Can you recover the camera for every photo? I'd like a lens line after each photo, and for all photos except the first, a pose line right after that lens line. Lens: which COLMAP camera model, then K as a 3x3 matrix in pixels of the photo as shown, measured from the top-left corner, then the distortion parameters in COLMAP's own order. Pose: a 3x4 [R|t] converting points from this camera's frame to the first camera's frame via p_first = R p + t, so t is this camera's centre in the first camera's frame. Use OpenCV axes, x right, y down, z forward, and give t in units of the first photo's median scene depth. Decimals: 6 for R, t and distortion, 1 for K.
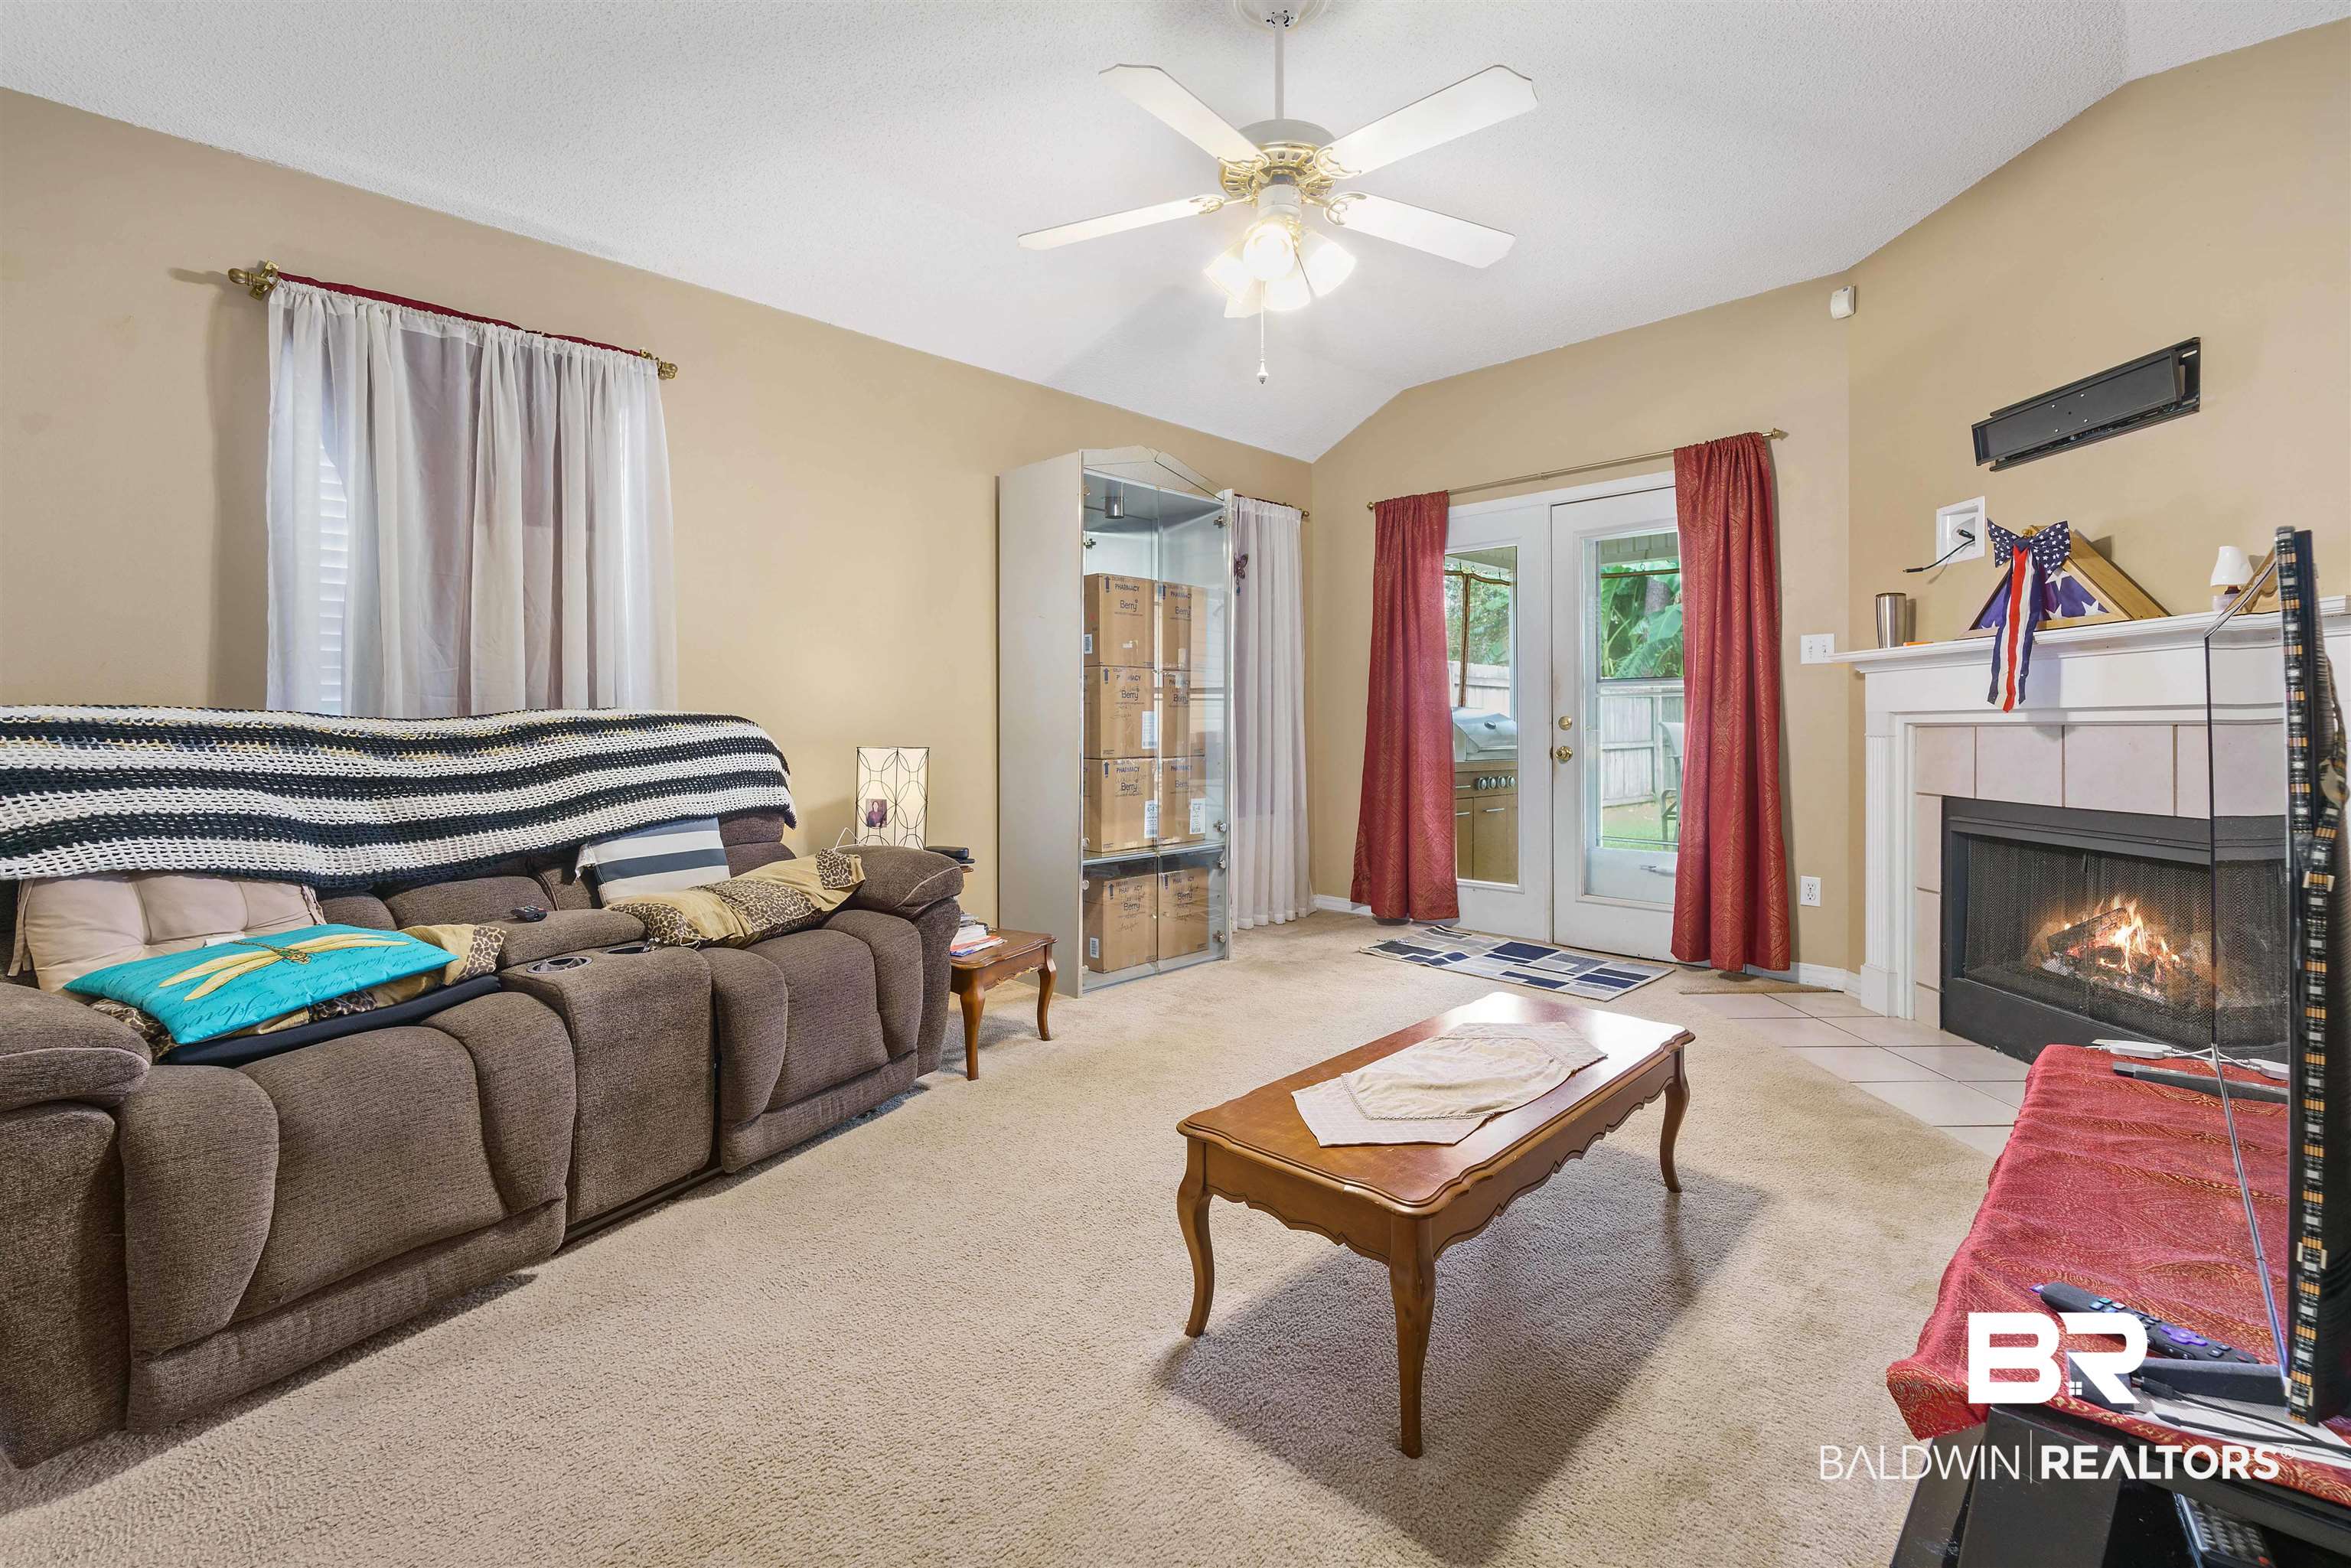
lens RADIAL K [[1026.7, 0, 1202.0], [0, 1026.7, 726.9], [0, 0, 1]] dist [-0.001666, 0.000427]
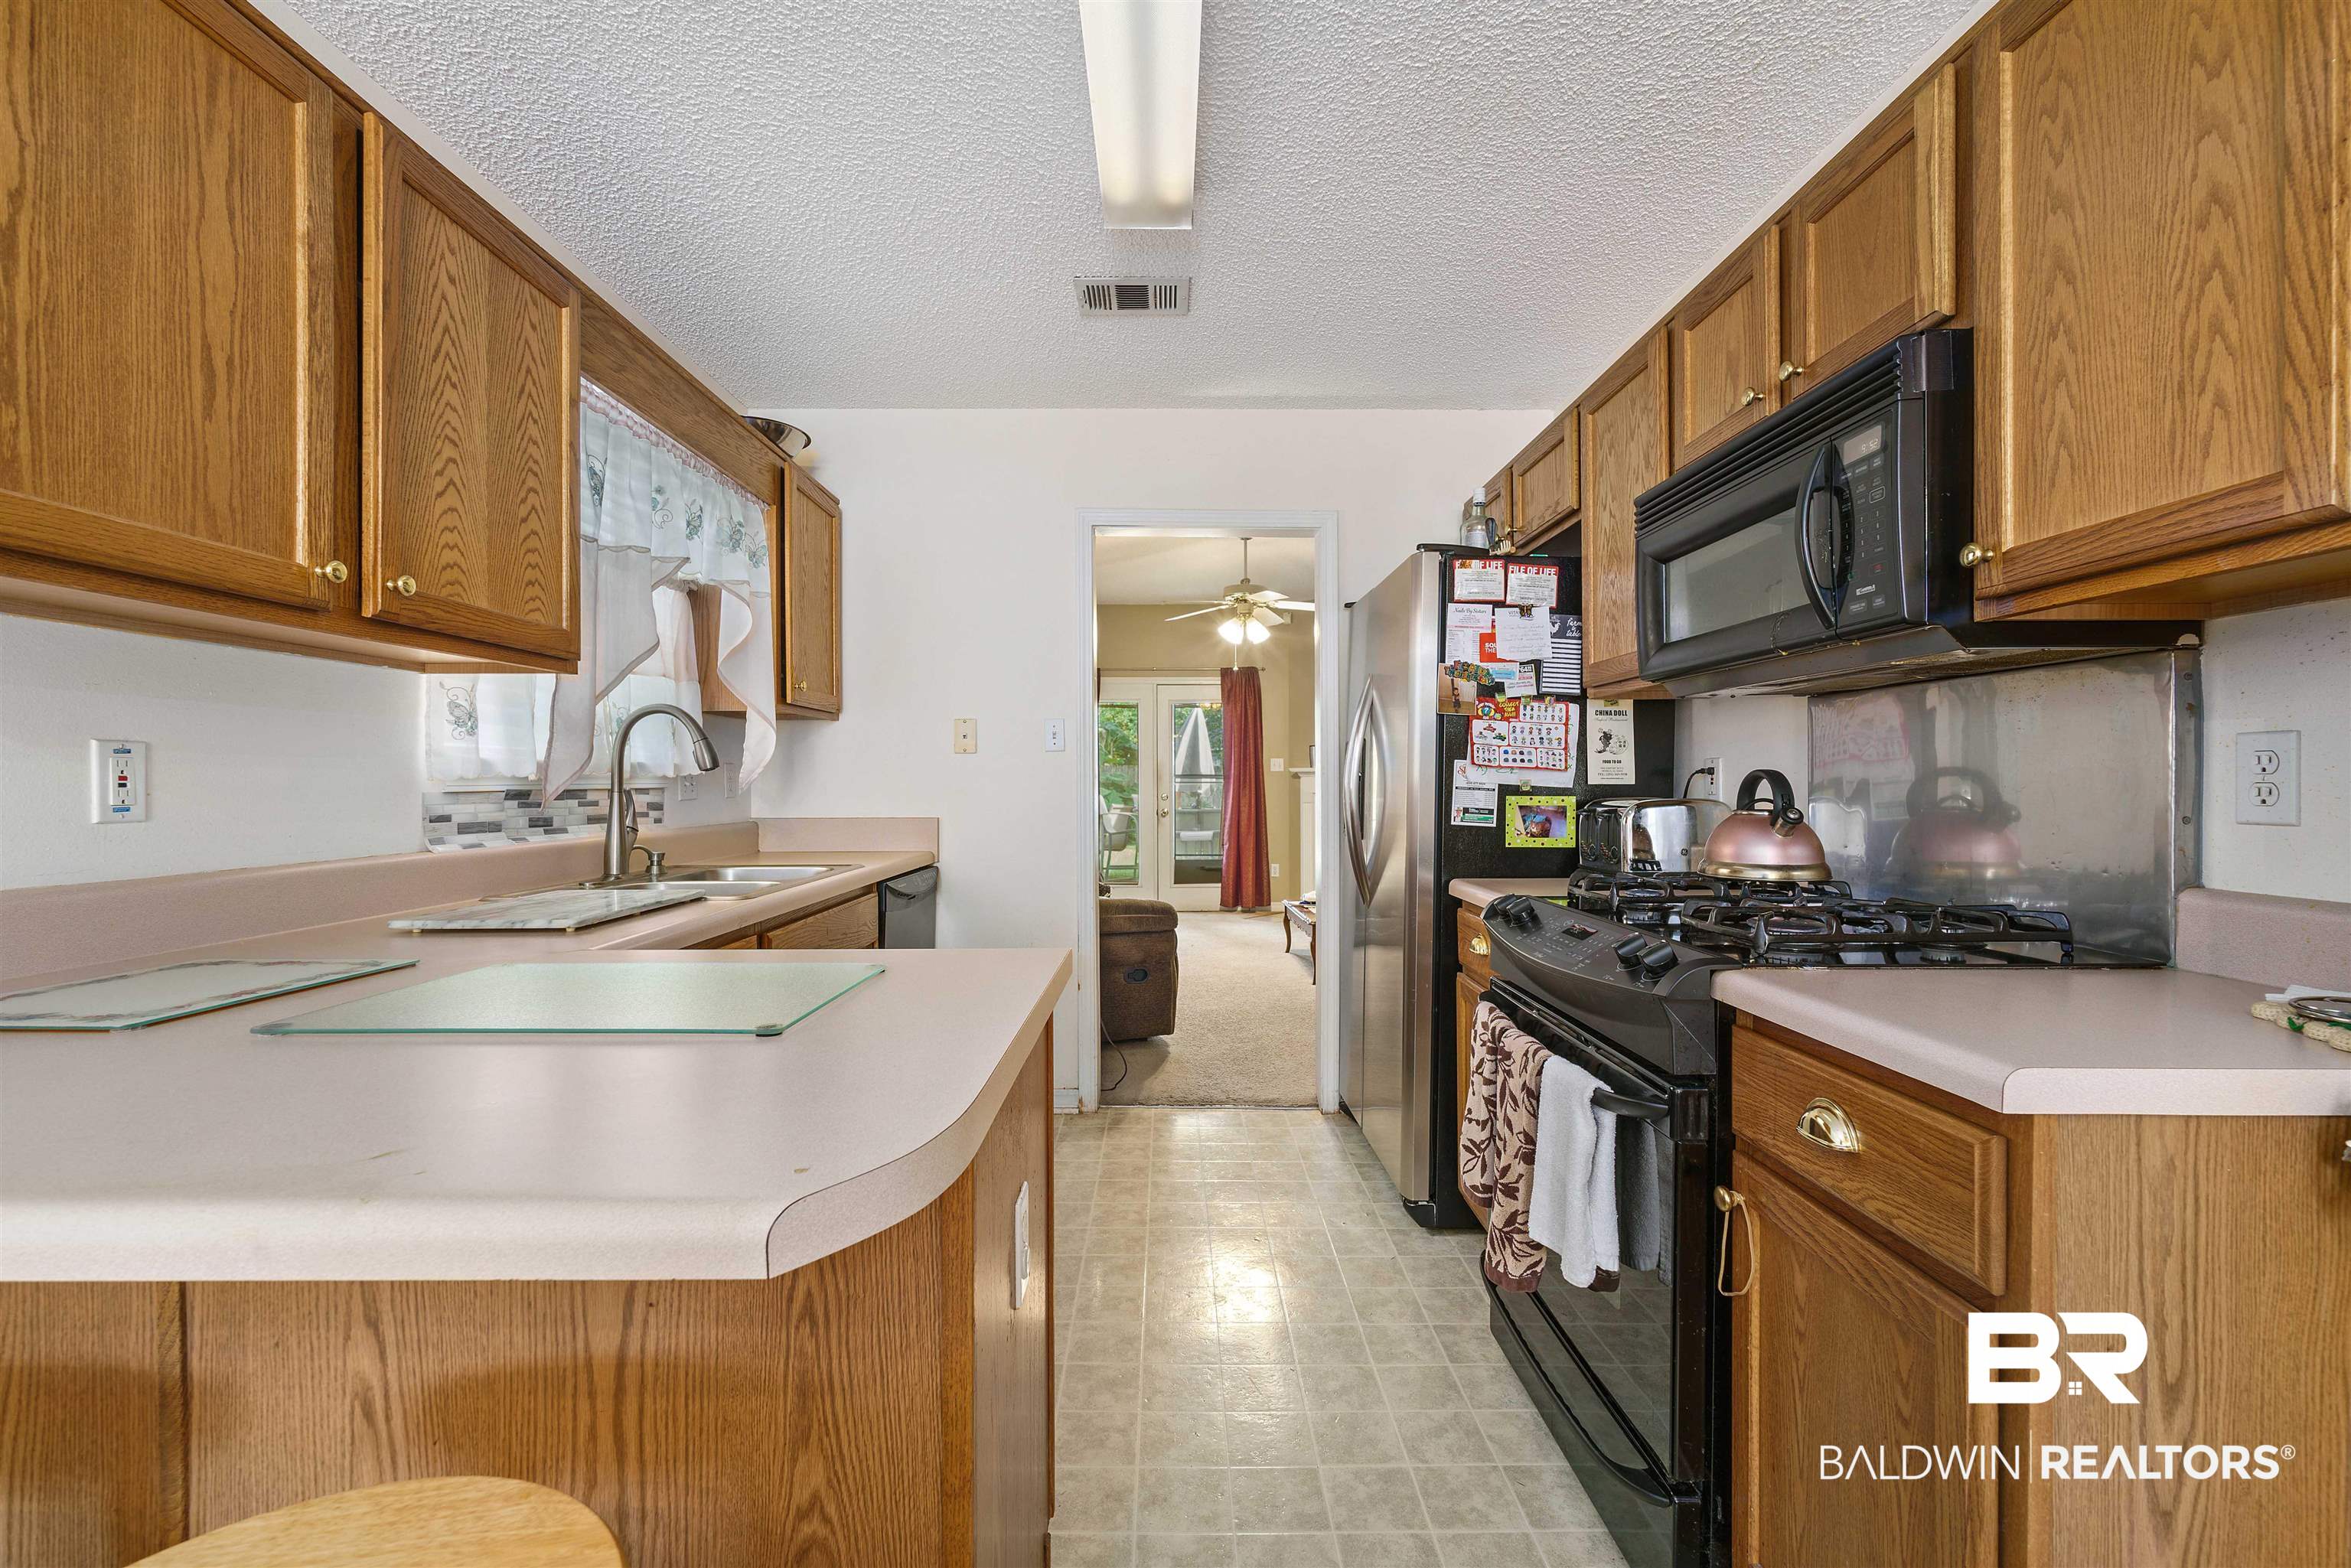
lens RADIAL K [[1026.7, 0, 1185.7], [0, 1026.7, 785.7], [0, 0, 1]] dist [-0.001666, 0.000427]
pose [[0.680853, -0.000729, 0.732419, -1.584510], [0.004226, 0.999987, -0.002934, -0.030431], [-0.732408, 0.005093, 0.680847, -0.539335]]
